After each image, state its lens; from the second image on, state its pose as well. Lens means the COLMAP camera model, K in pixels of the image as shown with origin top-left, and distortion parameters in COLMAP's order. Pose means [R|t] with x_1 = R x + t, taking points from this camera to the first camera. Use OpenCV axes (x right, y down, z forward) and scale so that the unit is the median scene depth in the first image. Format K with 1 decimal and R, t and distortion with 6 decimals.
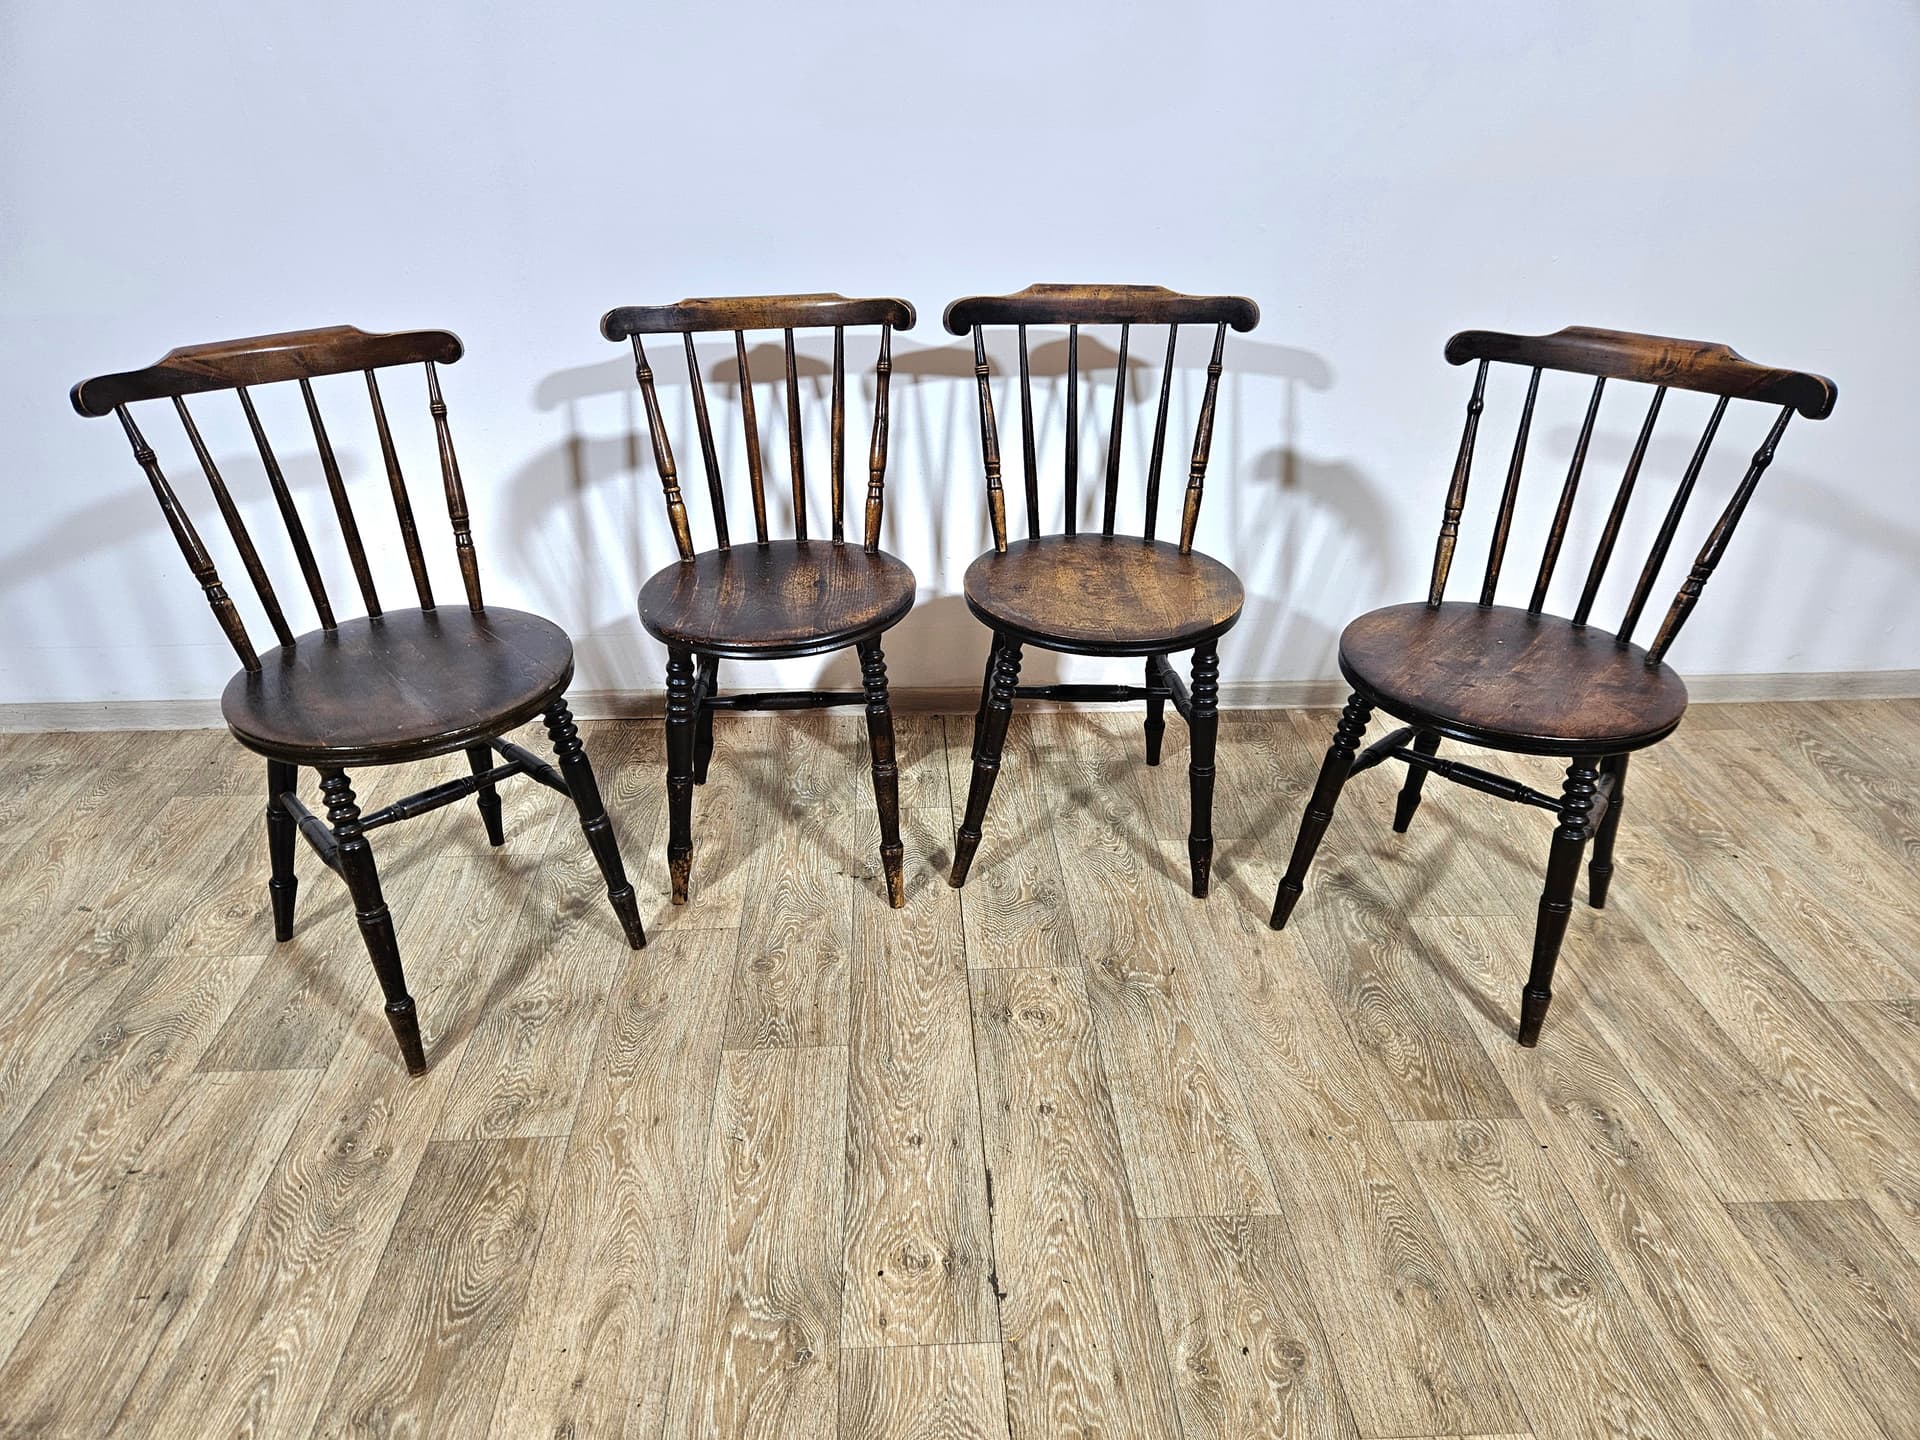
lens RADIAL K [[1343.7, 0, 942.8], [0, 1343.7, 727.3], [0, 0, 1]] dist [0.064706, -0.067039]
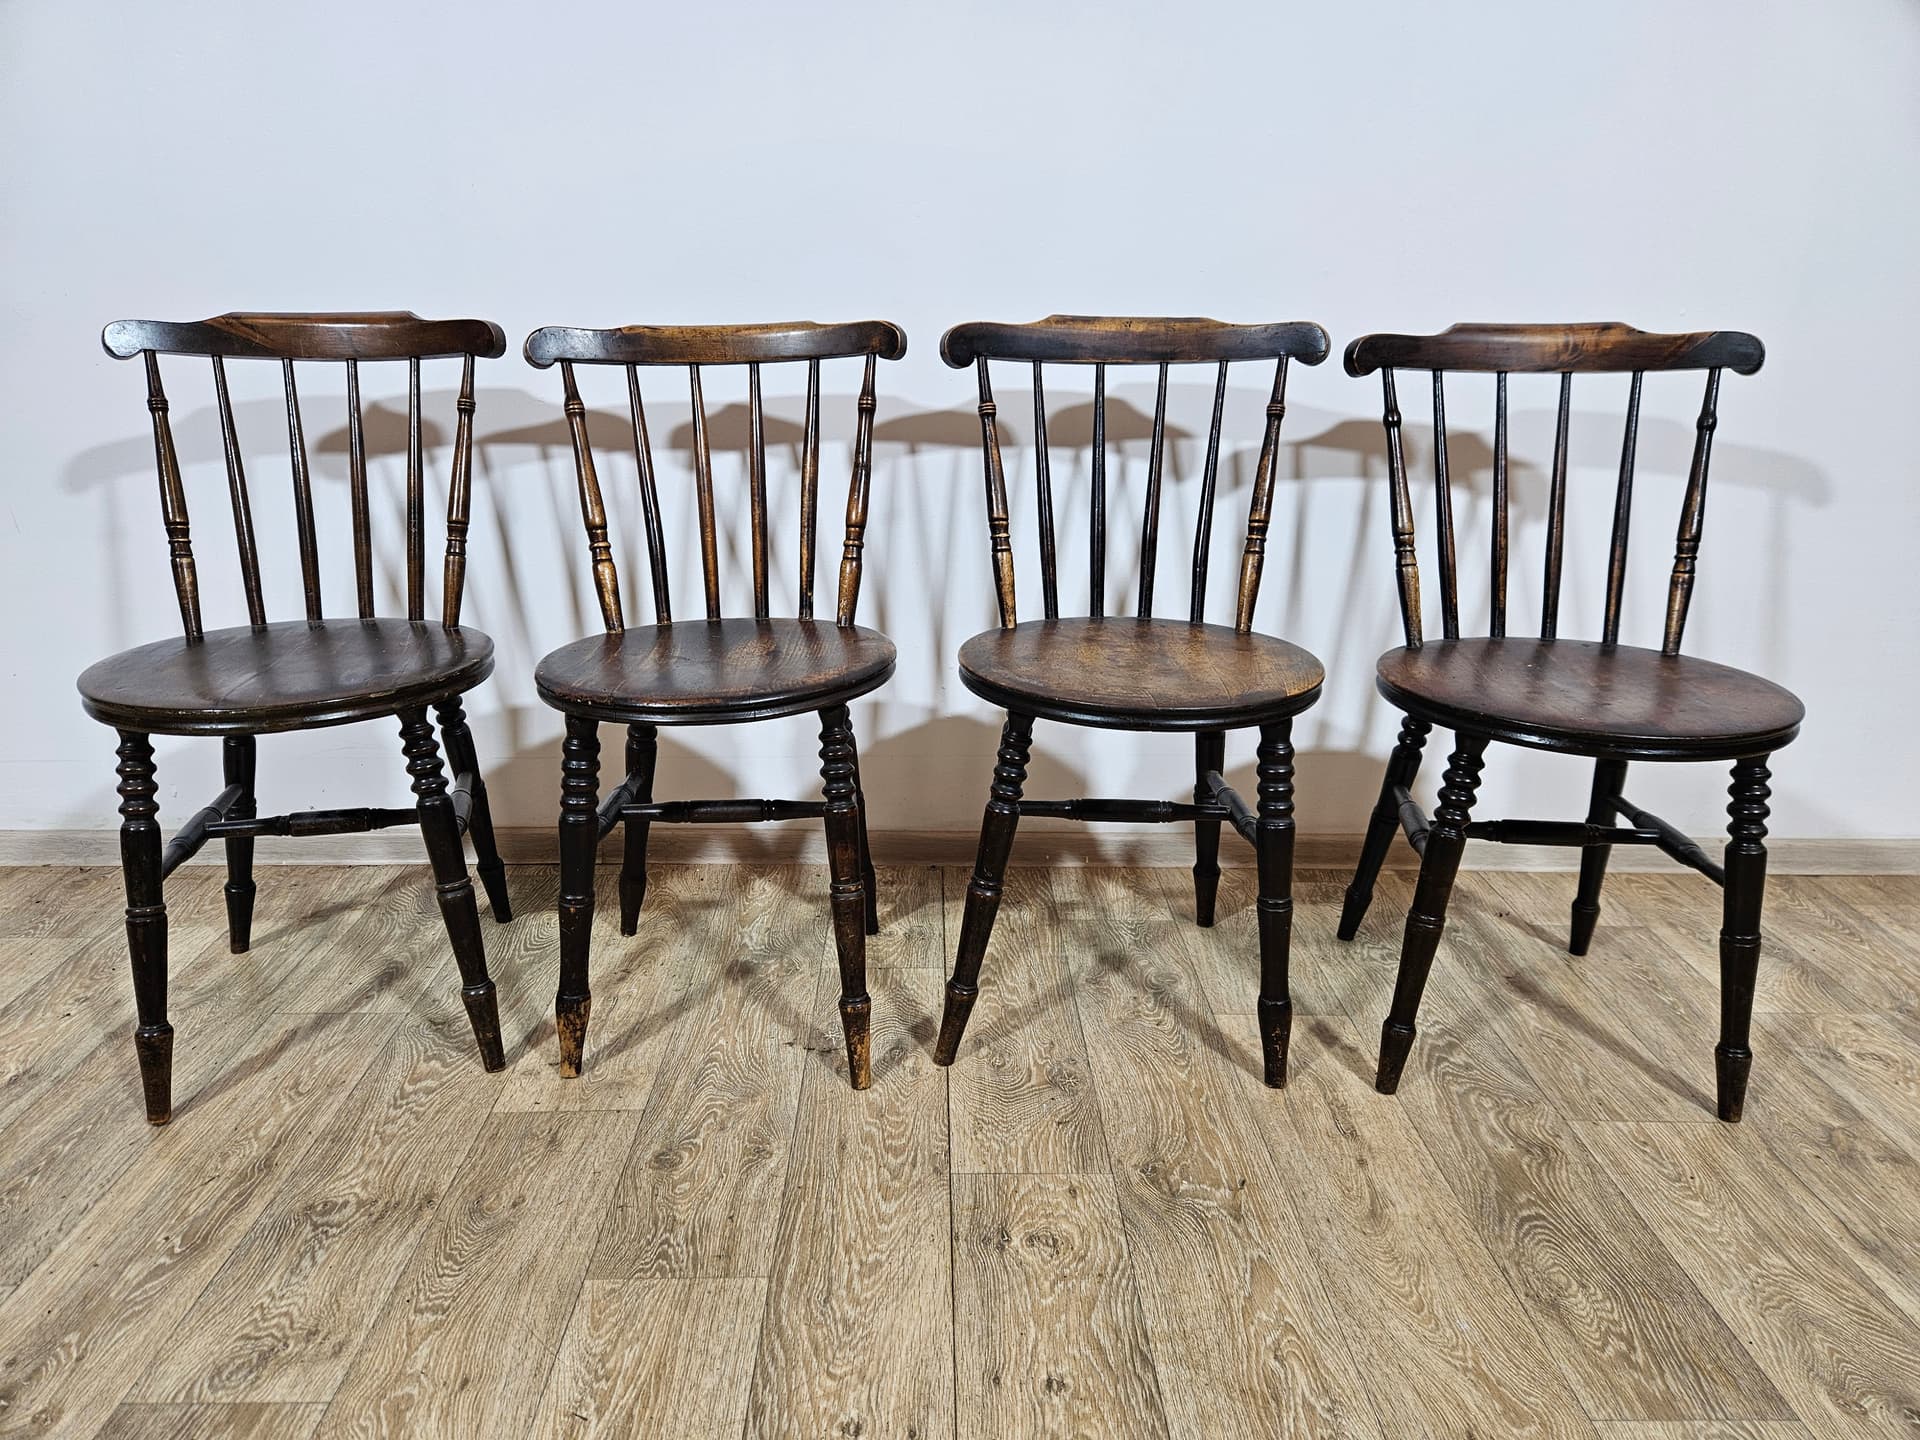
lens RADIAL K [[1343.7, 0, 935.9], [0, 1343.7, 725.7], [0, 0, 1]] dist [0.064706, -0.067039]
pose [[0.999237, 0.015781, -0.035739, 0.033227], [-0.022355, 0.981179, -0.191803, 0.087605], [0.032040, 0.192456, 0.980782, 0.261552]]
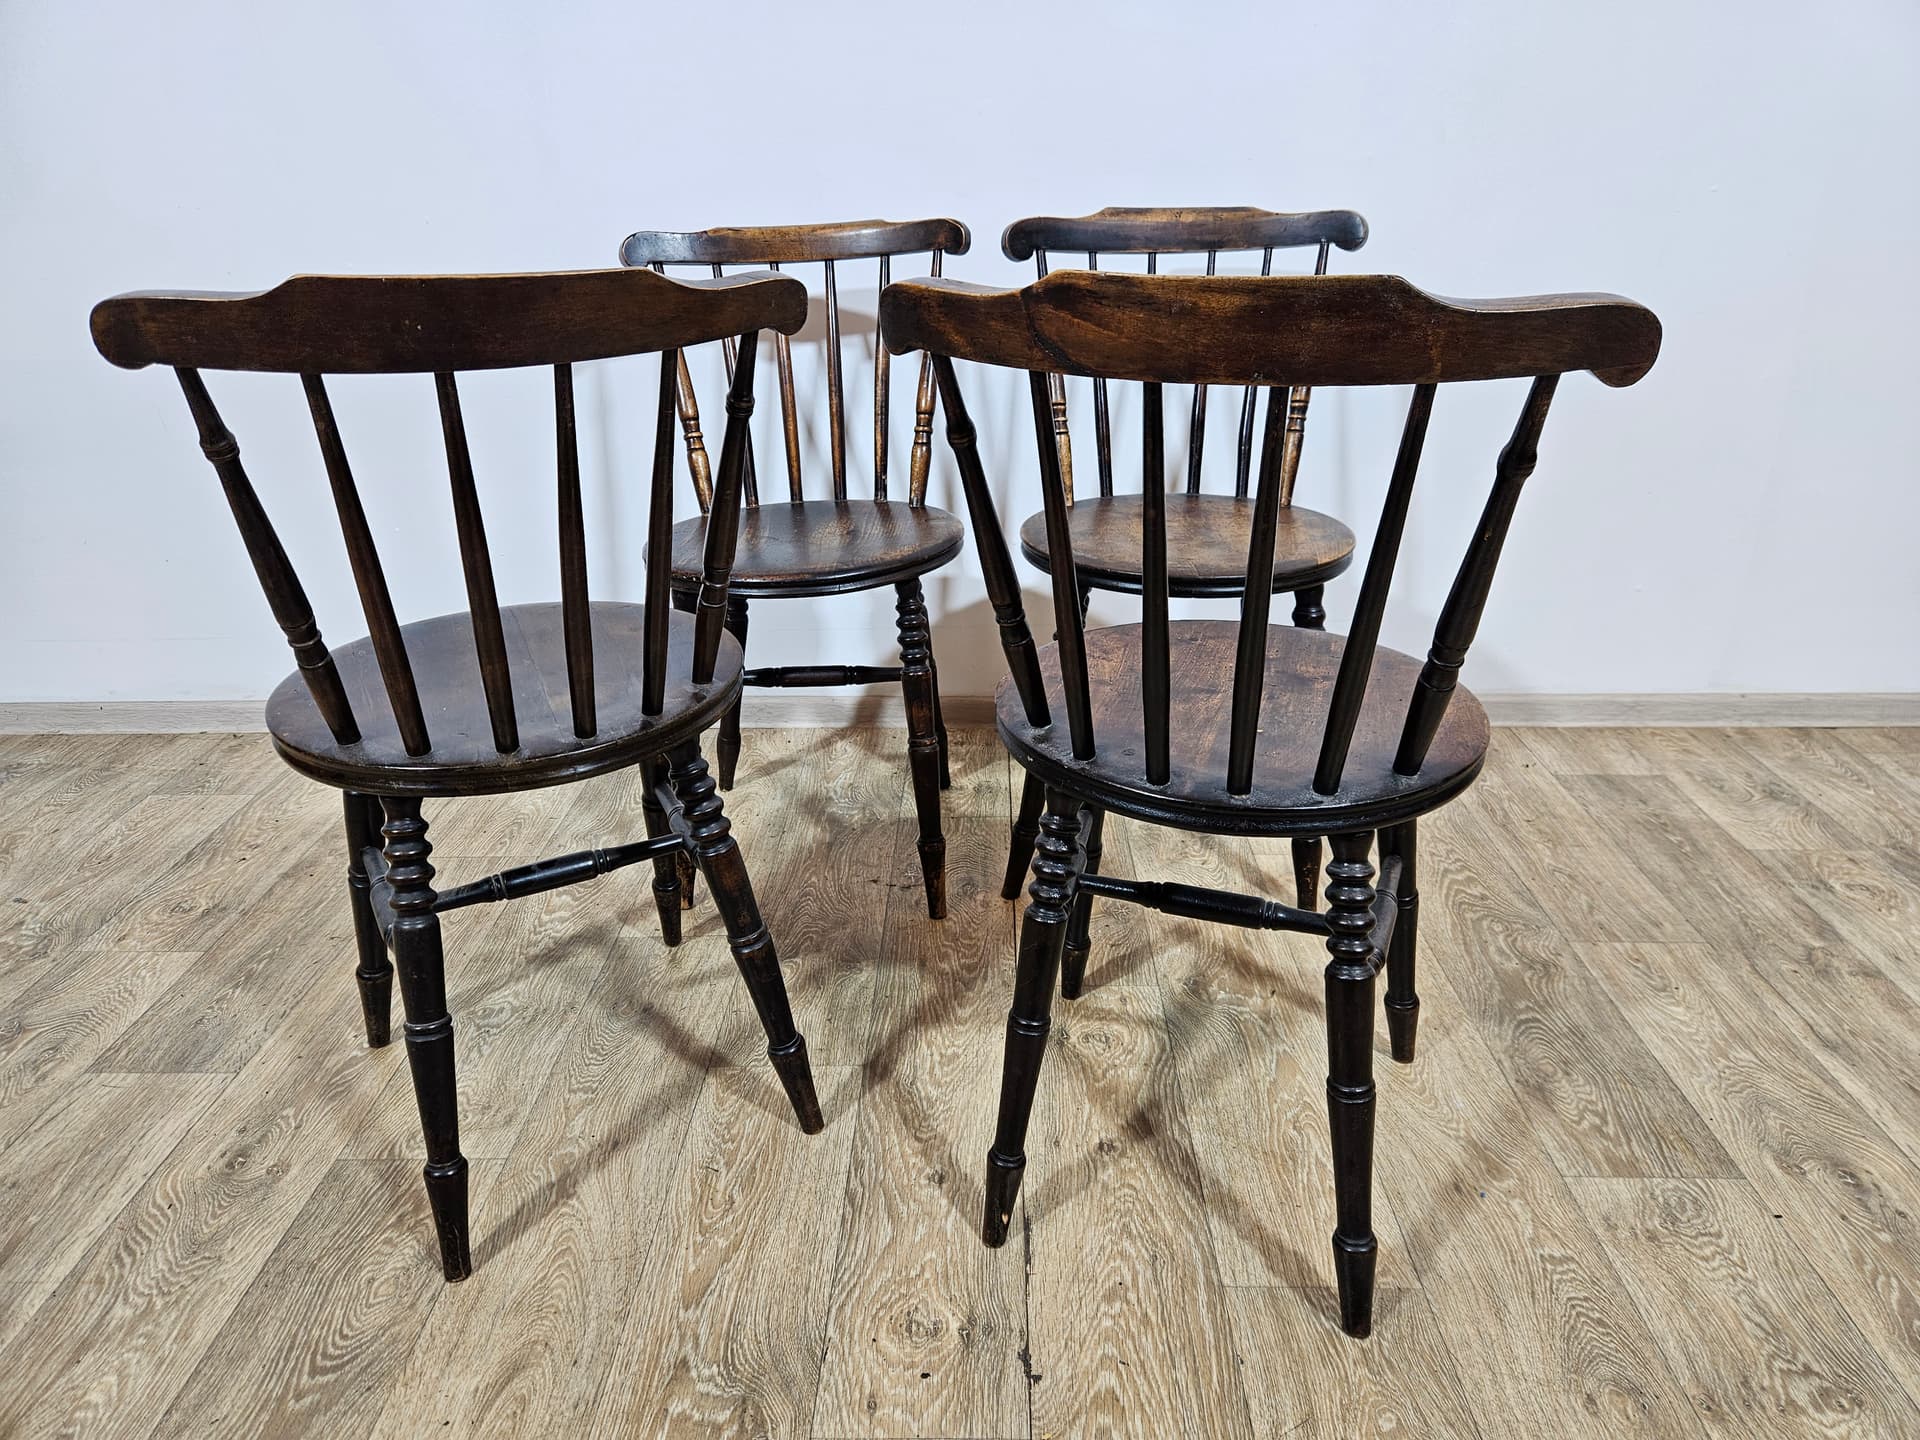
lens RADIAL K [[1343.7, 0, 950.1], [0, 1343.7, 713.9], [0, 0, 1]] dist [0.064706, -0.067039]
pose [[0.997231, 0.009171, -0.073800, 0.037601], [-0.017296, 0.993758, -0.110211, 0.109845], [0.072329, 0.111183, 0.991164, 0.172231]]
